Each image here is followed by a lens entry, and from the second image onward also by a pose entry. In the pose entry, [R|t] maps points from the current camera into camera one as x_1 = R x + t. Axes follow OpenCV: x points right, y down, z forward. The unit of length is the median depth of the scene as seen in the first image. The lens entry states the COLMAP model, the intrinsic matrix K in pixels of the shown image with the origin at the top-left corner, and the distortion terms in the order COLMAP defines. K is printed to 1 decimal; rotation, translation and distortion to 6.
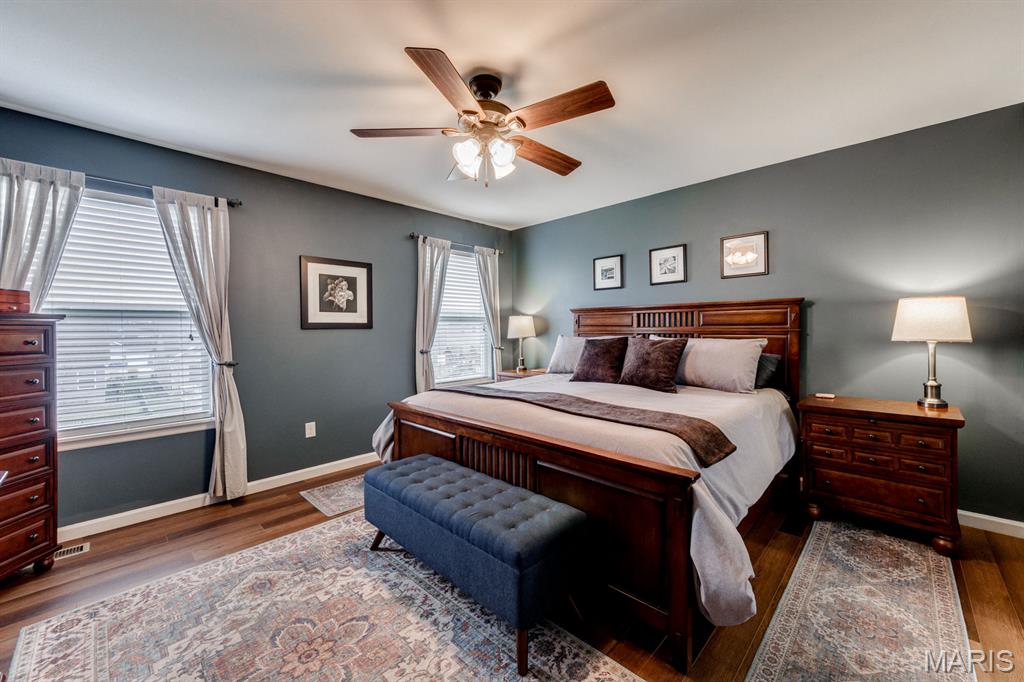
lens RADIAL K [[396.9, 0, 515.9], [0, 396.9, 329.7], [0, 0, 1]] dist [-0.002343, 0.000184]
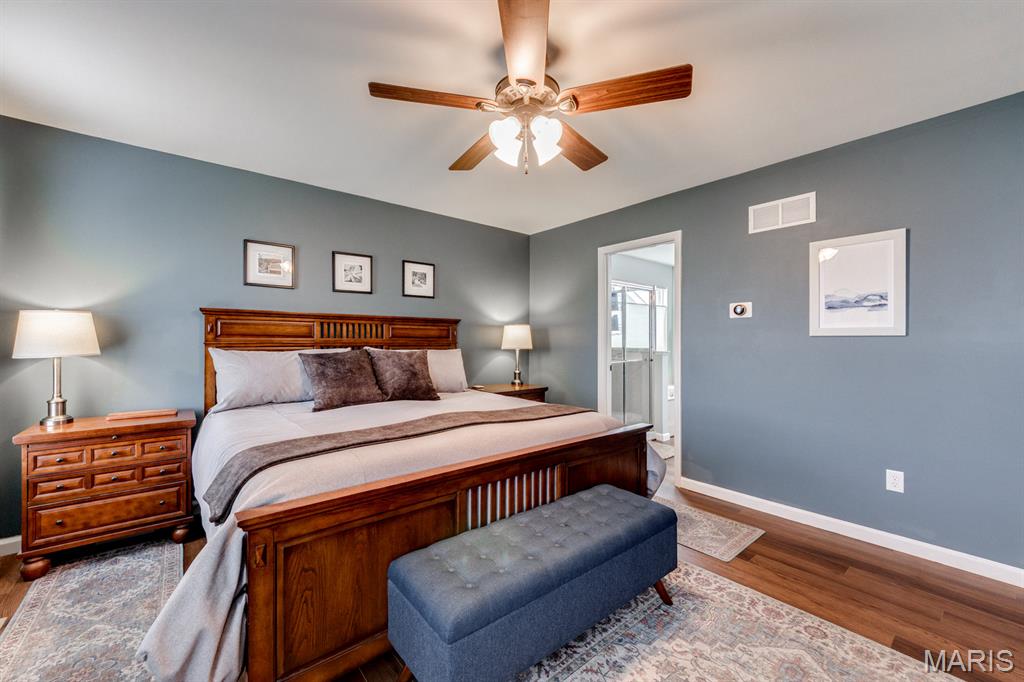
lens RADIAL K [[407.1, 0, 512.4], [0, 407.1, 334.3], [0, 0, 1]] dist [0.001444, 0.000592]
pose [[0.116497, 0.025195, 0.992871, -0.651688], [-0.001036, 0.999681, -0.025246, 0.007893], [-0.993191, 0.001913, 0.116485, 0.633351]]
